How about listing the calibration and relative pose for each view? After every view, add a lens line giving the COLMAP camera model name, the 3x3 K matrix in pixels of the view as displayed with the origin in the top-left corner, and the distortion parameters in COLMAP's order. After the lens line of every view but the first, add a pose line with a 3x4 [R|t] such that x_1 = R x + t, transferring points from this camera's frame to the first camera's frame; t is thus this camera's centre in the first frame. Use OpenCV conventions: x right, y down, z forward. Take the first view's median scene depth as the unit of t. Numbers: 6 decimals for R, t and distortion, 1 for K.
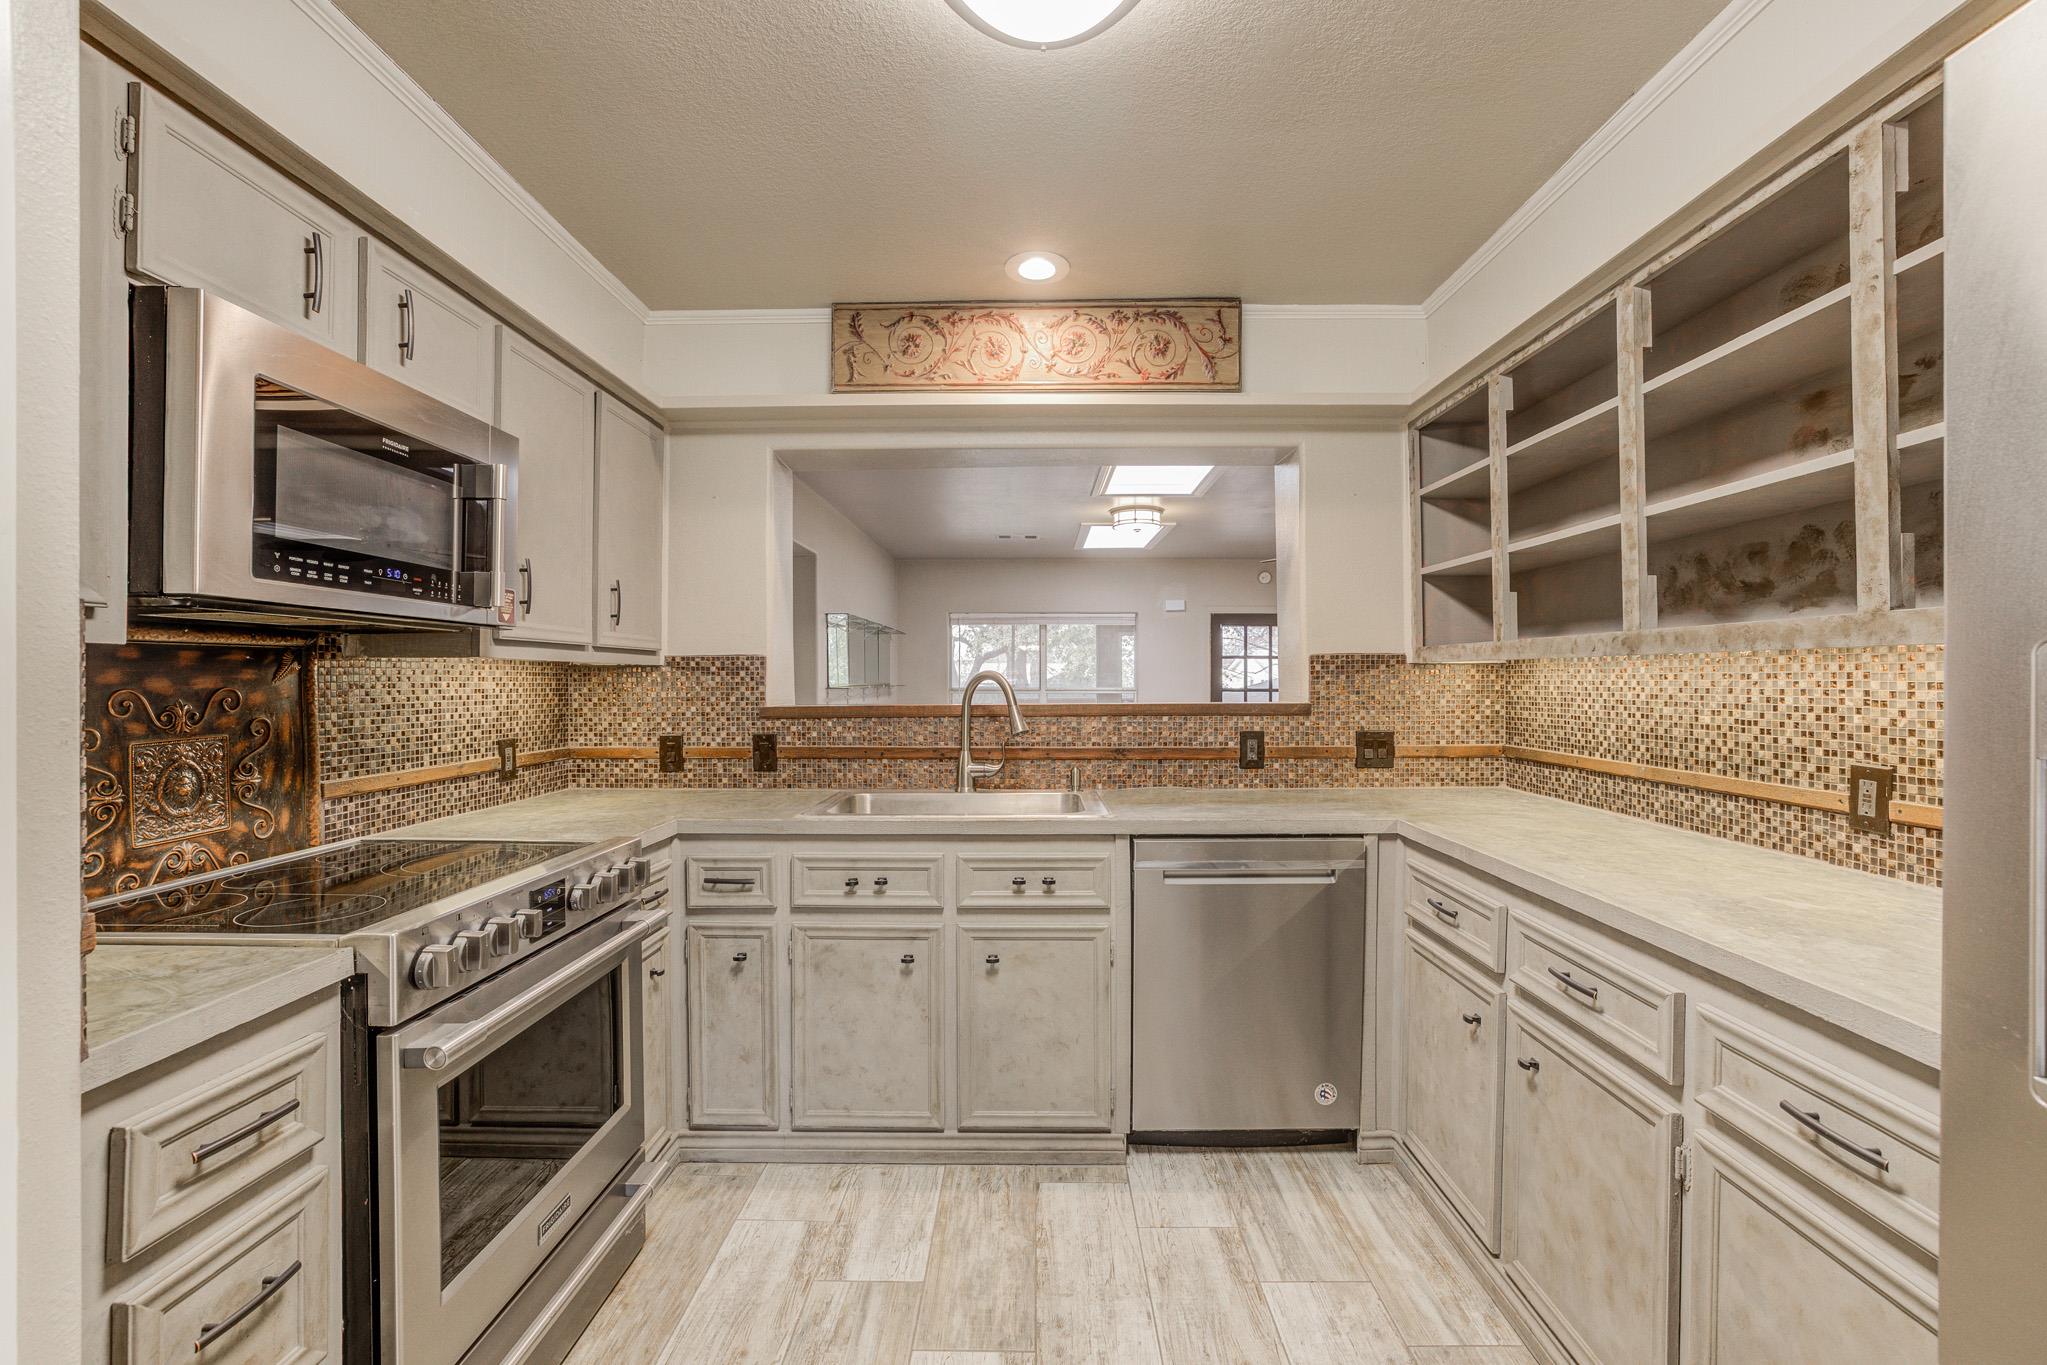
lens RADIAL K [[868.2, 0, 1028.9], [0, 868.2, 675.3], [0, 0, 1]] dist [-0.040771, 0.011156]
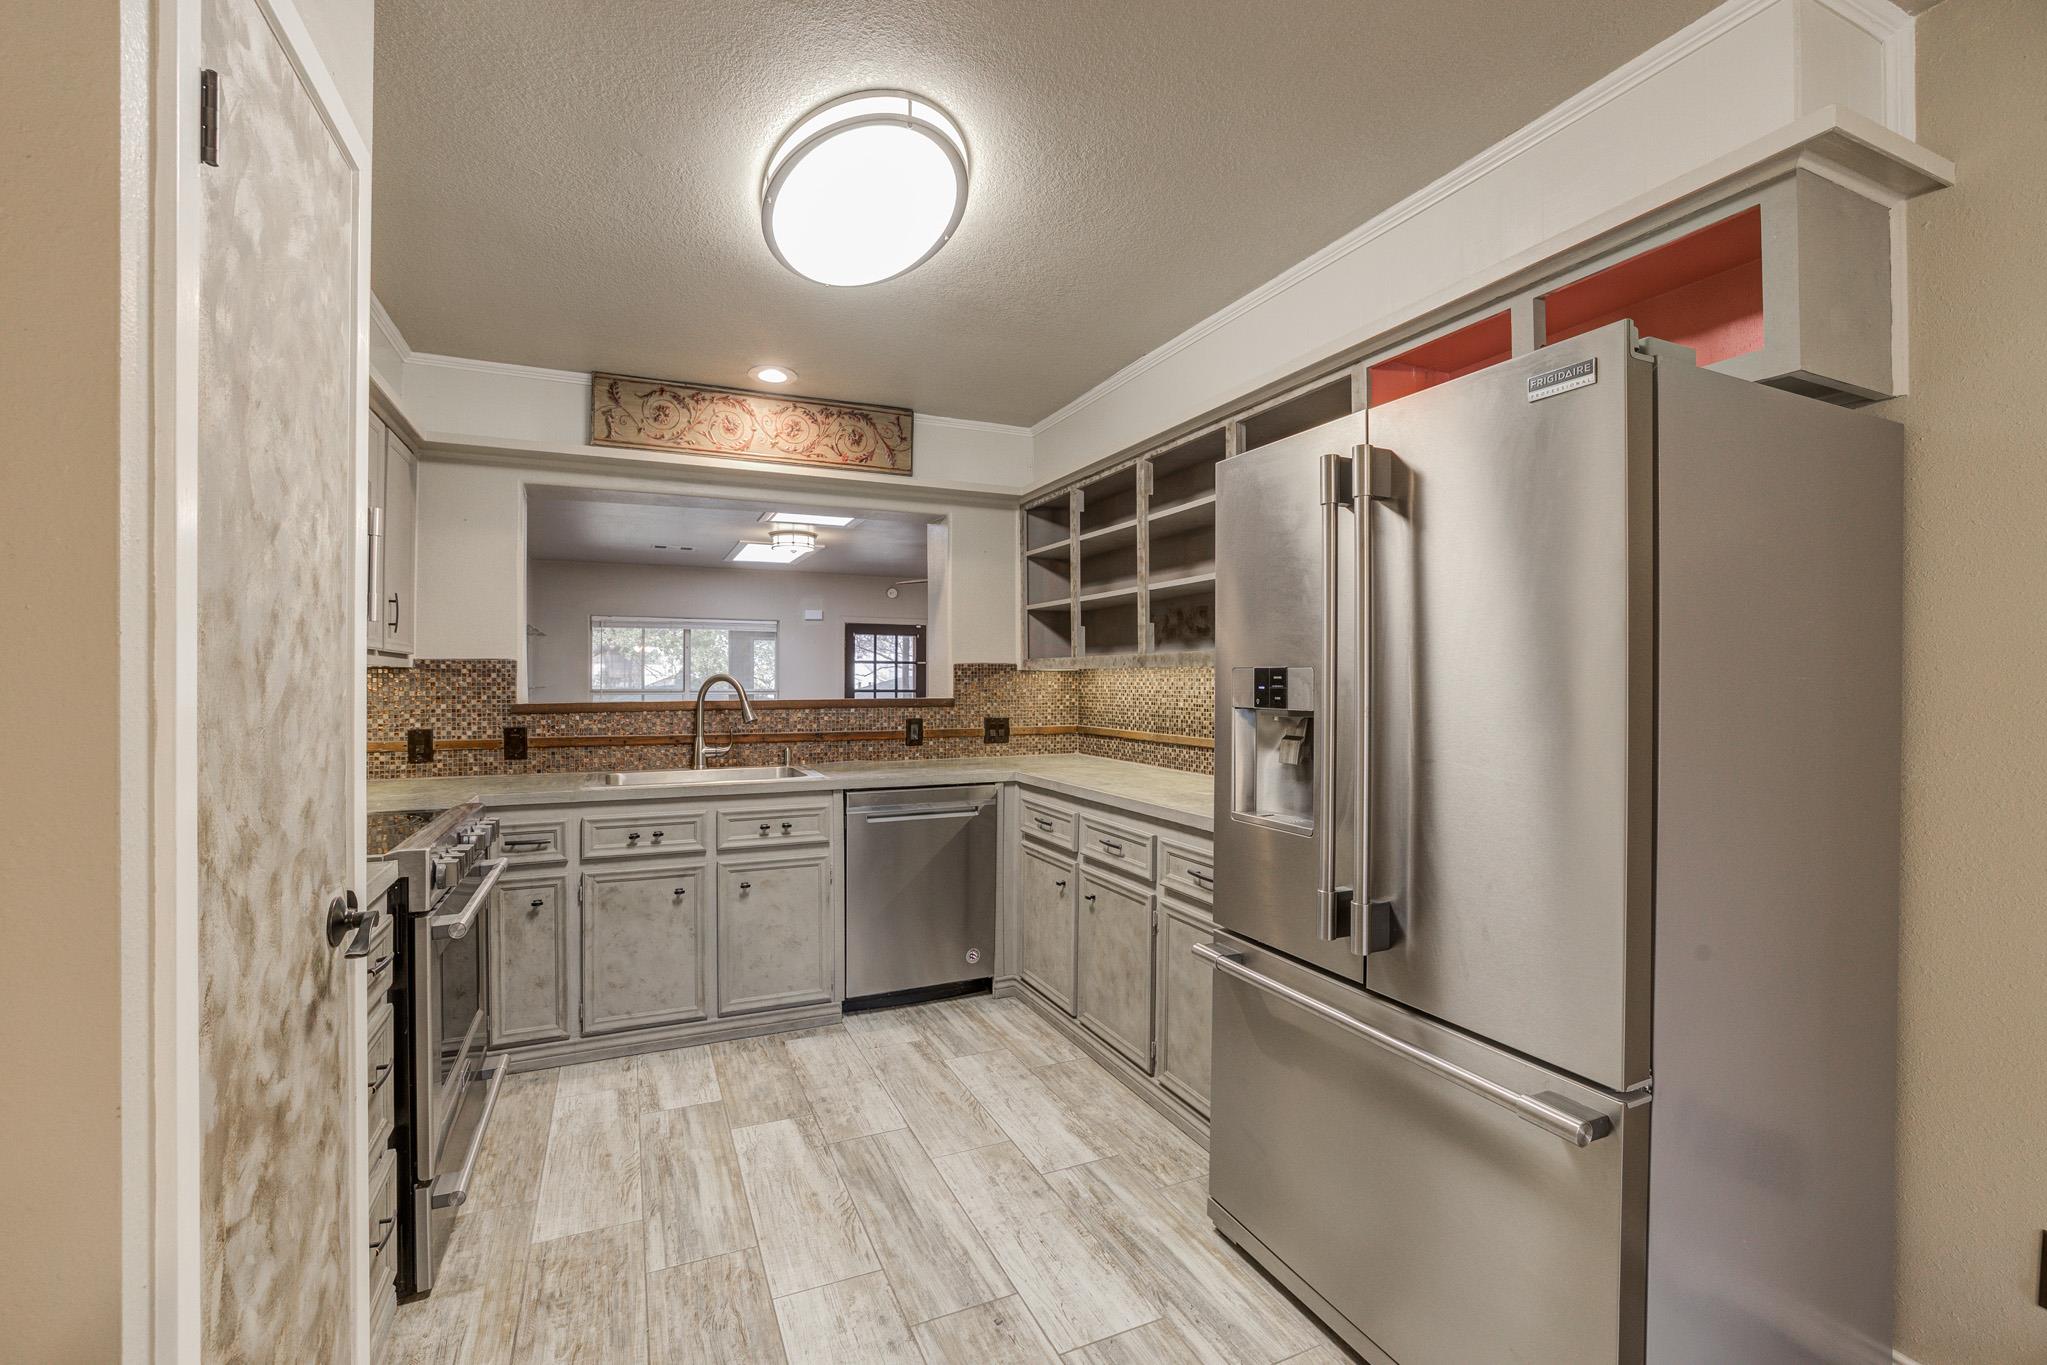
lens RADIAL K [[868.2, 0, 1017.6], [0, 868.2, 672.2], [0, 0, 1]] dist [-0.040771, 0.011156]
pose [[0.906437, 0.006198, 0.422296, -0.219068], [-0.003444, 0.999968, -0.007283, -0.000113], [-0.422328, 0.005147, 0.906429, -0.399270]]
